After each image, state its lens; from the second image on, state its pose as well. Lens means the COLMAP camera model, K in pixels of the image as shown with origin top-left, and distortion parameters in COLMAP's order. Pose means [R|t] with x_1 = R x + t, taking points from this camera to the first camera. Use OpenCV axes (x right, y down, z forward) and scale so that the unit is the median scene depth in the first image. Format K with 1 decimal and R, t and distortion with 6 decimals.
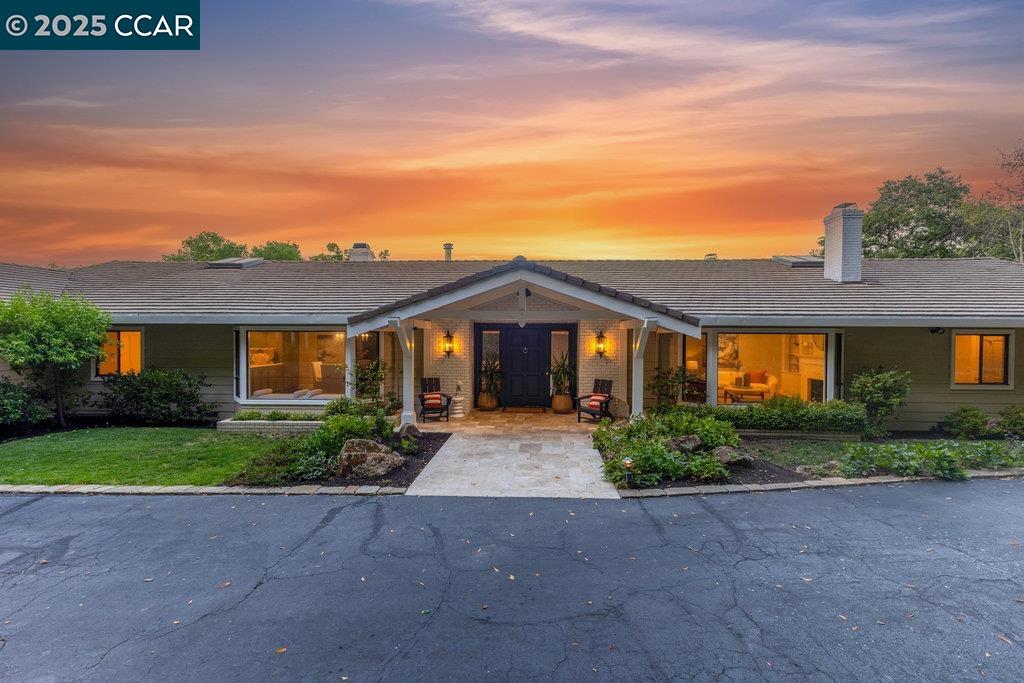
lens RADIAL K [[440.8, 0, 512.7], [0, 440.8, 338.3], [0, 0, 1]] dist [-0.001267, -0.000080]
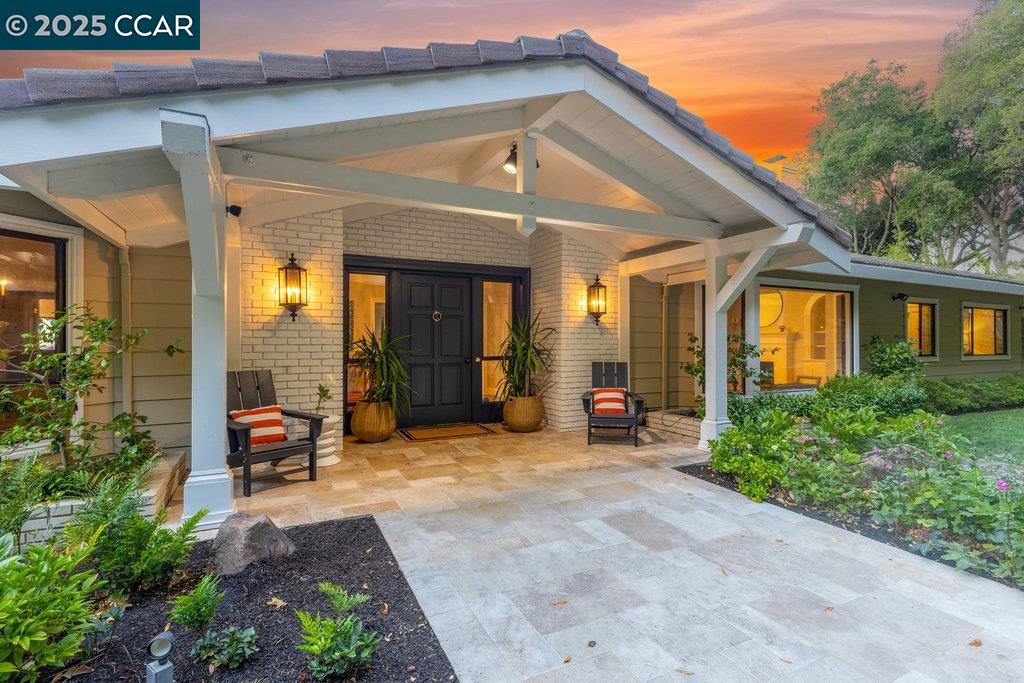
lens RADIAL K [[484.7, 0, 516.6], [0, 484.7, 347.9], [0, 0, 1]] dist [0.004229, -0.000467]
pose [[0.866267, -0.011329, 0.499454, -0.190102], [0.007696, 0.999927, 0.009332, 0.066184], [-0.499523, -0.004240, 0.866290, 0.511144]]
